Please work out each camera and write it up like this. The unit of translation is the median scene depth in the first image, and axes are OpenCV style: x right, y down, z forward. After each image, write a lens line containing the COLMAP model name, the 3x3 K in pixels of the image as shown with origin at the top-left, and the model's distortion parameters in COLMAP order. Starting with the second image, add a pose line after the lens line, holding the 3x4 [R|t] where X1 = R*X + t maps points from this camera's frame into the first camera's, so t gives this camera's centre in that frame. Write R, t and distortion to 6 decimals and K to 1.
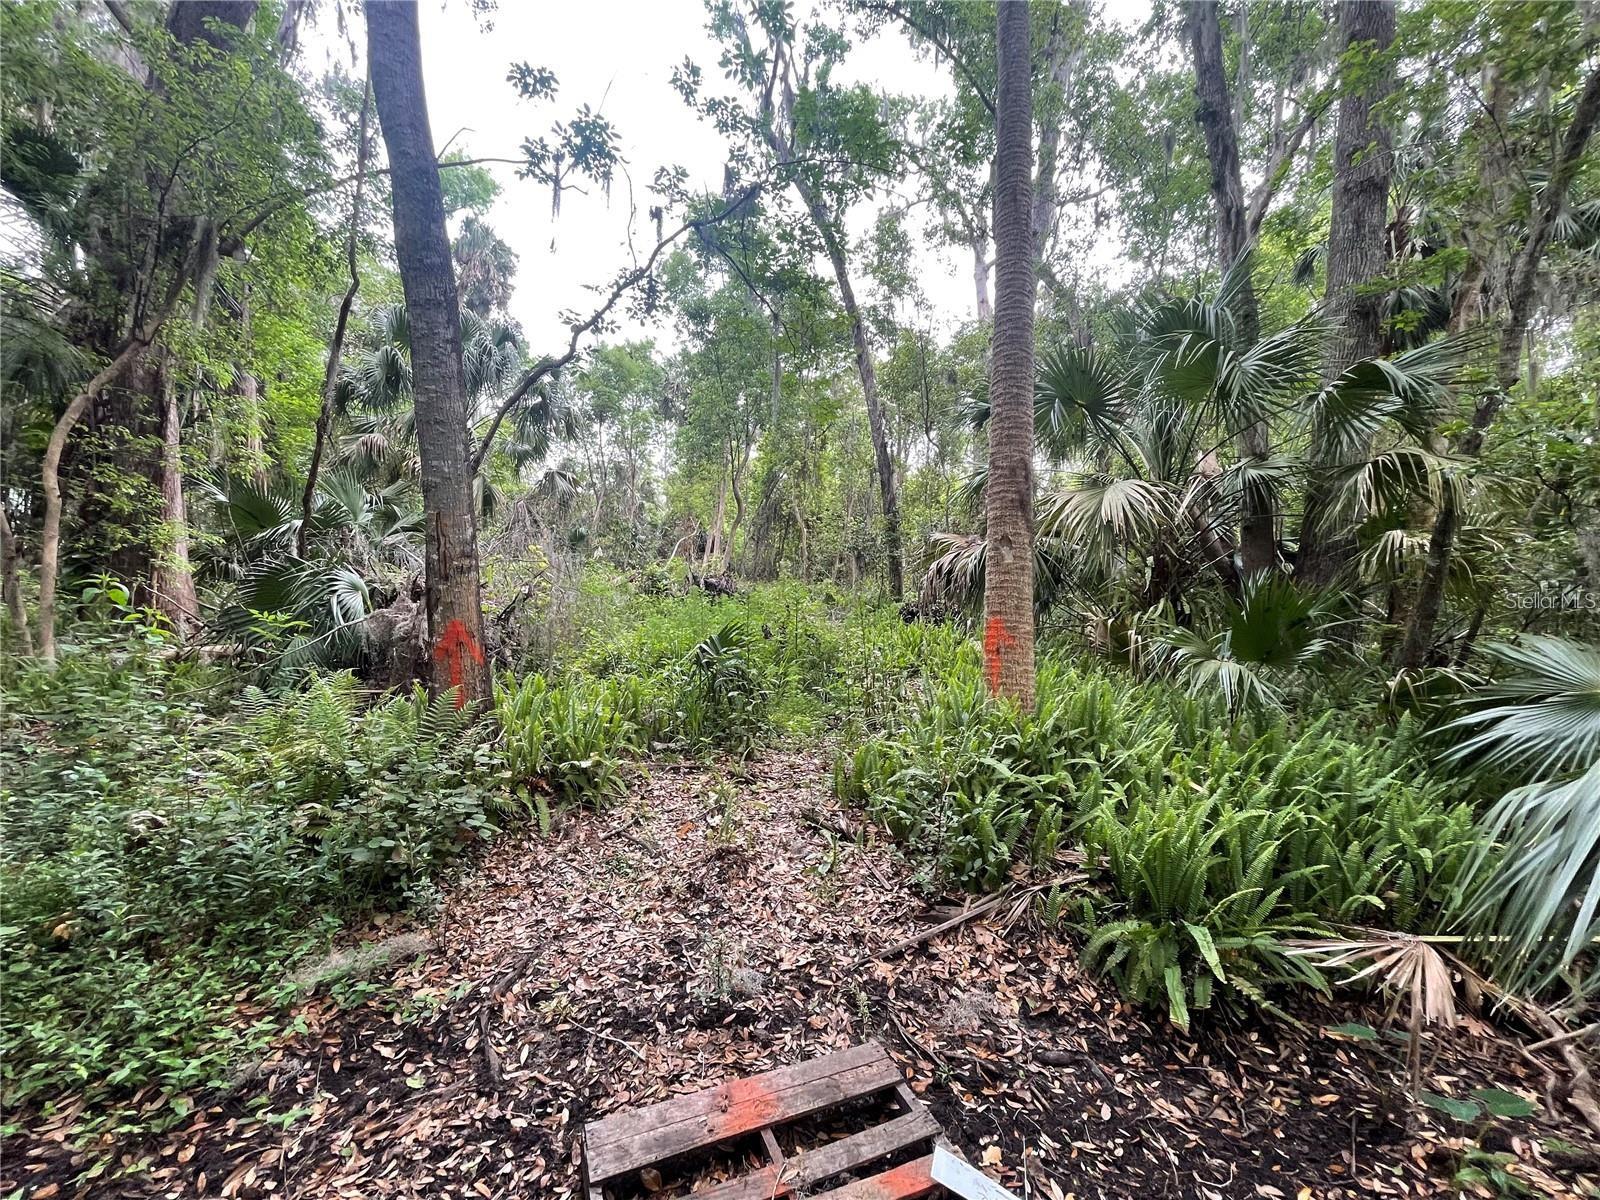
lens RADIAL K [[645.0, 0, 801.6], [0, 645.0, 606.1], [0, 0, 1]] dist [0.001952, 0.000308]
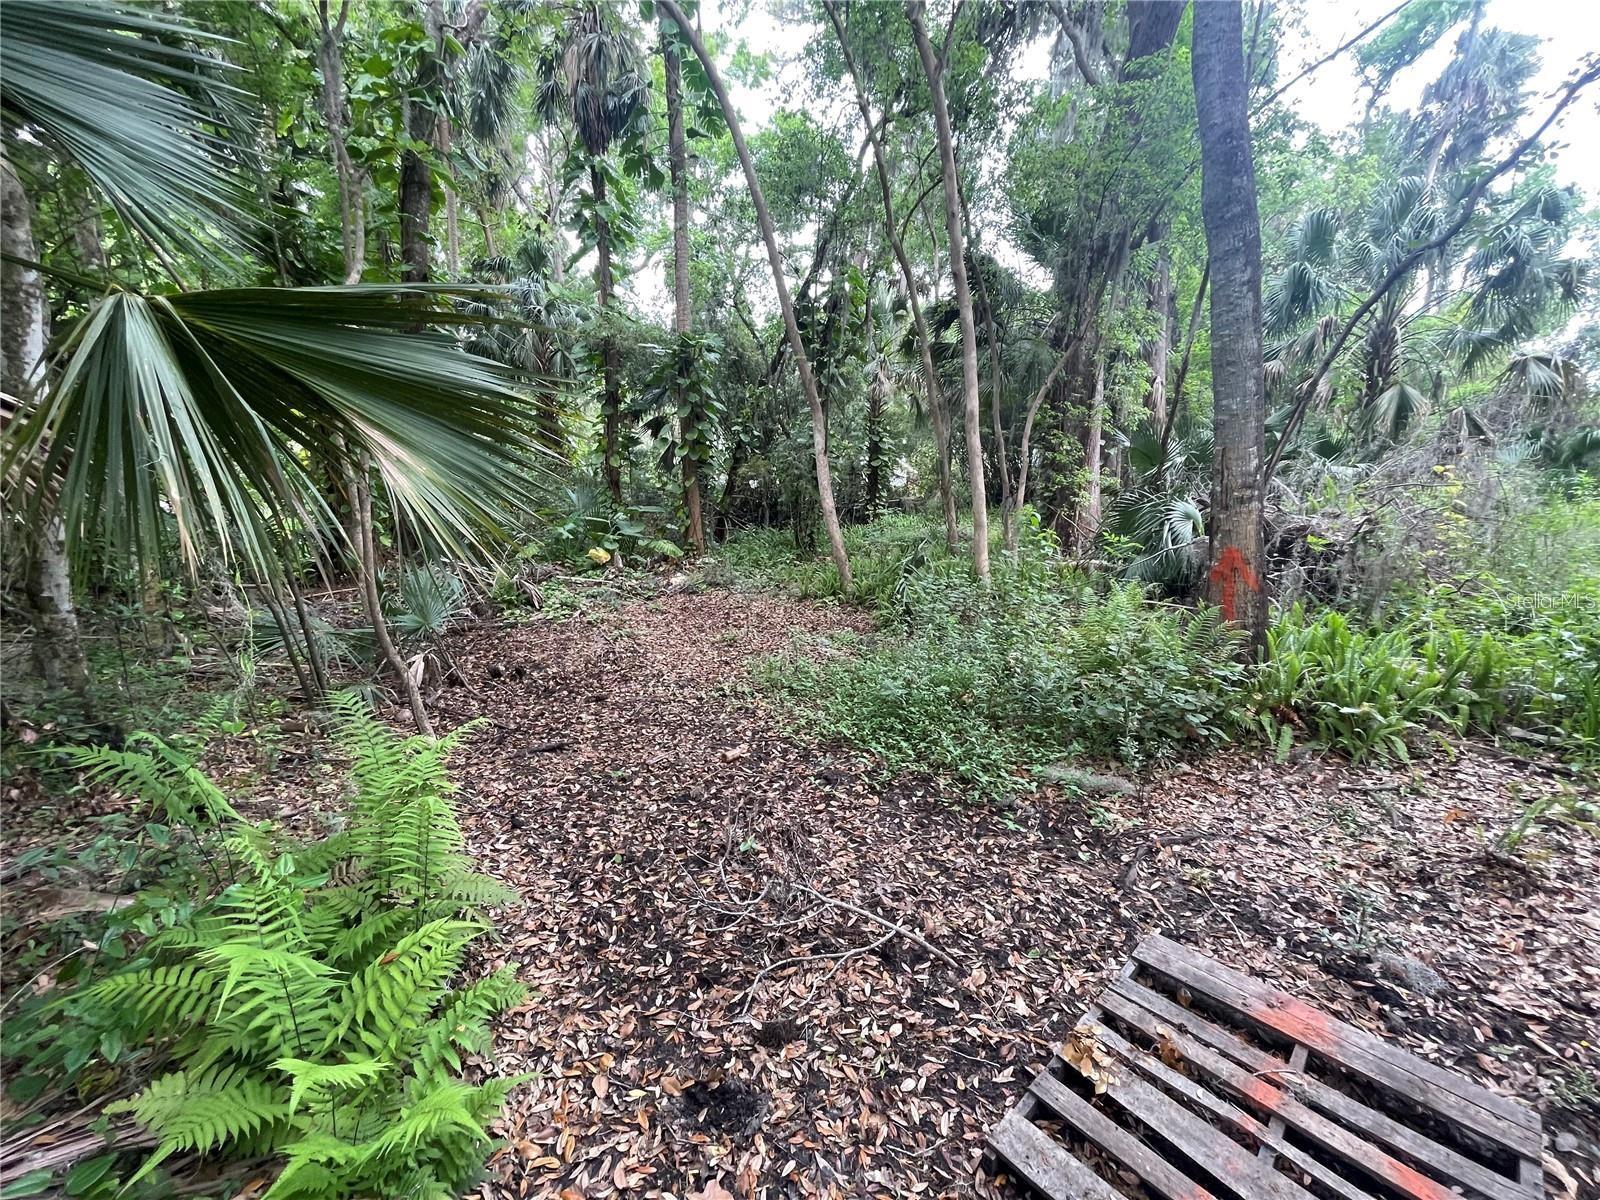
lens RADIAL K [[645.0, 0, 801.9], [0, 645.0, 598.2], [0, 0, 1]] dist [0.001952, 0.000308]
pose [[0.327532, 0.124146, -0.936649, 0.388862], [-0.032924, 0.992228, 0.120000, 0.000642], [0.944266, -0.008466, 0.329074, -0.062745]]
